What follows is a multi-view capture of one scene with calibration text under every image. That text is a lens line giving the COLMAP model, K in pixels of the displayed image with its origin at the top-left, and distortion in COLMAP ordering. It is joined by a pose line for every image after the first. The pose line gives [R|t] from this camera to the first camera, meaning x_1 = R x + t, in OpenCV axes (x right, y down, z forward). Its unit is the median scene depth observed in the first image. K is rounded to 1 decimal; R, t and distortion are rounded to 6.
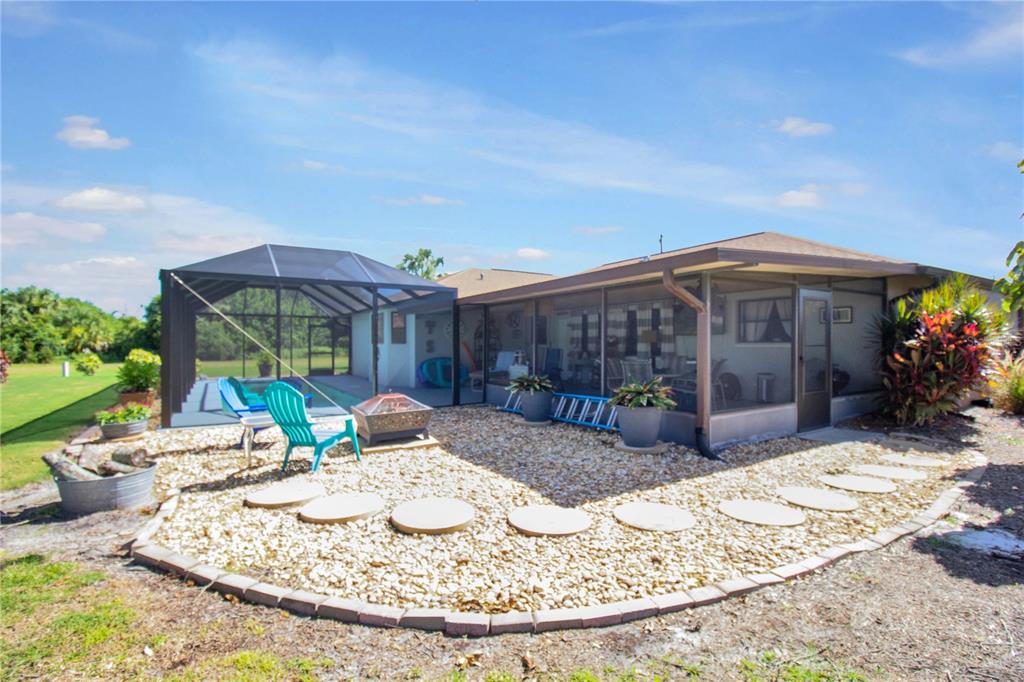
lens RADIAL K [[481.7, 0, 530.1], [0, 481.7, 353.5], [0, 0, 1]] dist [0.001434, 0.000128]
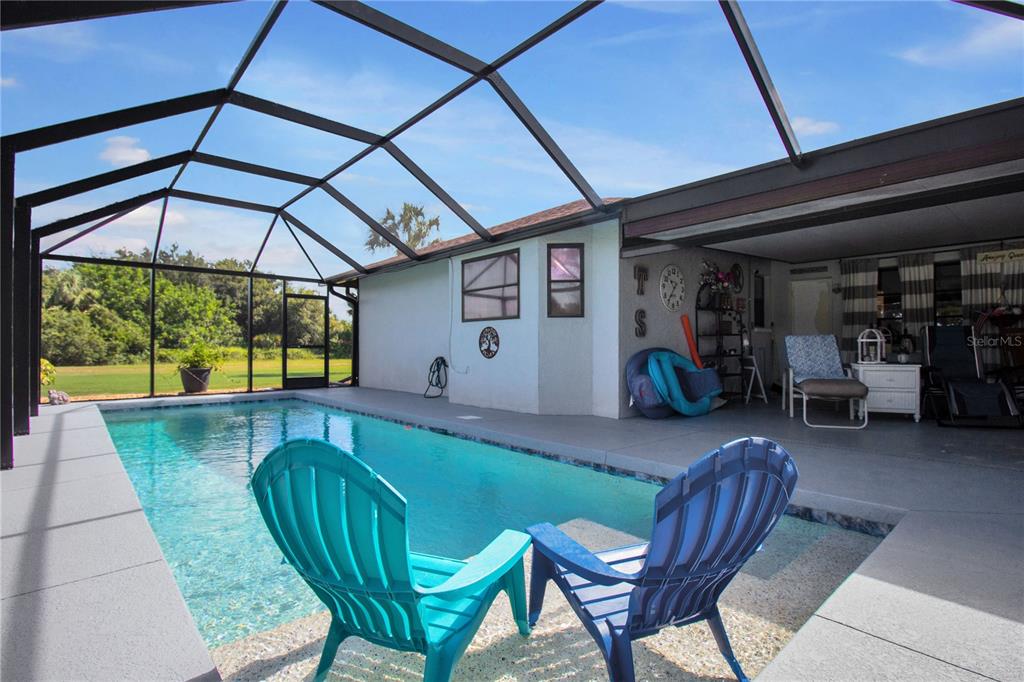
lens RADIAL K [[500.7, 0, 515.3], [0, 500.7, 342.2], [0, 0, 1]] dist [0.012232, -0.017910]
pose [[0.989351, 0.002444, 0.145527, -0.171161], [0.002356, 0.999459, -0.032798, 0.007593], [-0.145528, 0.032791, 0.988811, 0.251769]]
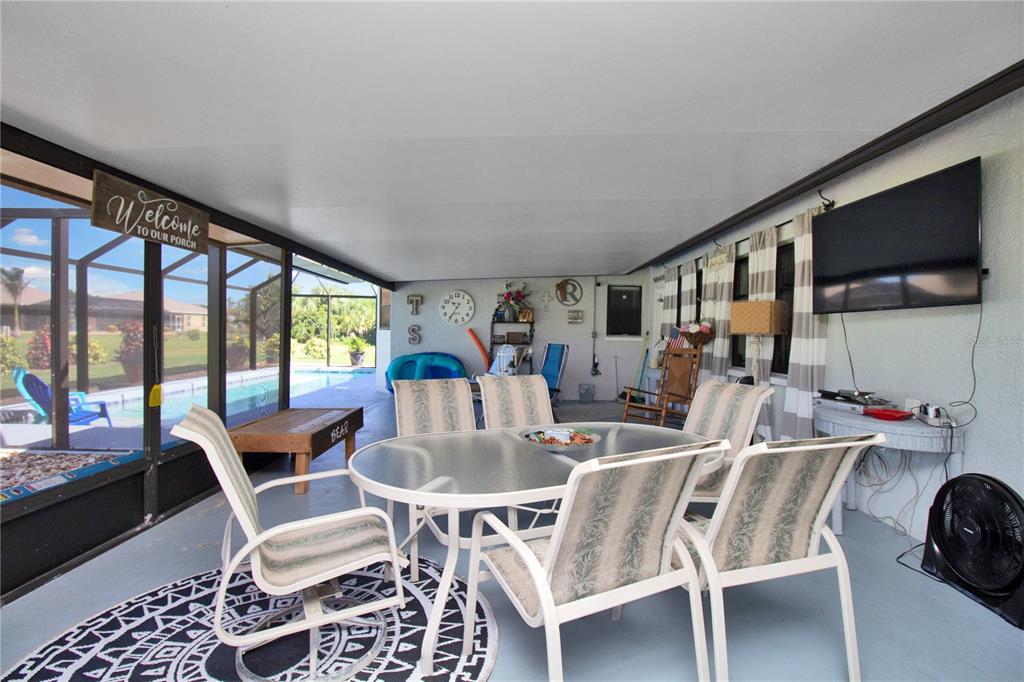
lens RADIAL K [[500.7, 0, 515.3], [0, 500.7, 342.2], [0, 0, 1]] dist [0.012232, -0.017910]
pose [[0.827940, 0.028746, -0.560079, 0.123977], [-0.032575, 0.999464, 0.003143, -0.004769], [0.559869, 0.015642, 0.828433, 0.230700]]
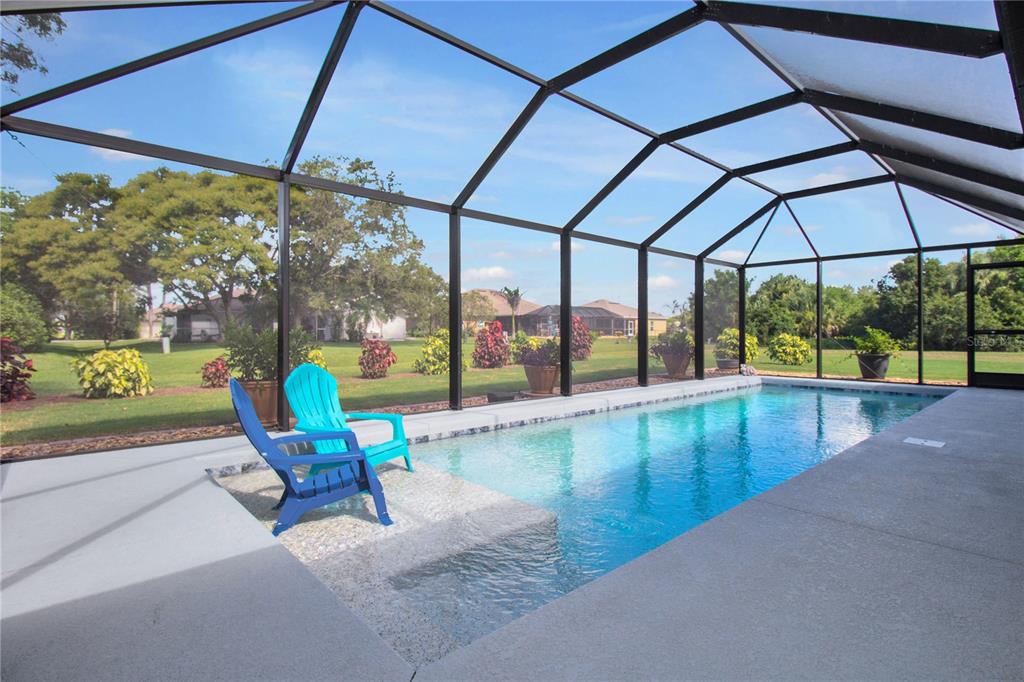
lens RADIAL K [[500.7, 0, 515.3], [0, 500.7, 342.2], [0, 0, 1]] dist [0.012232, -0.017910]
pose [[0.146523, 0.017910, -0.989045, -0.053297], [-0.020033, 0.999685, 0.015135, 0.005409], [0.989004, 0.017596, 0.146835, 0.324746]]
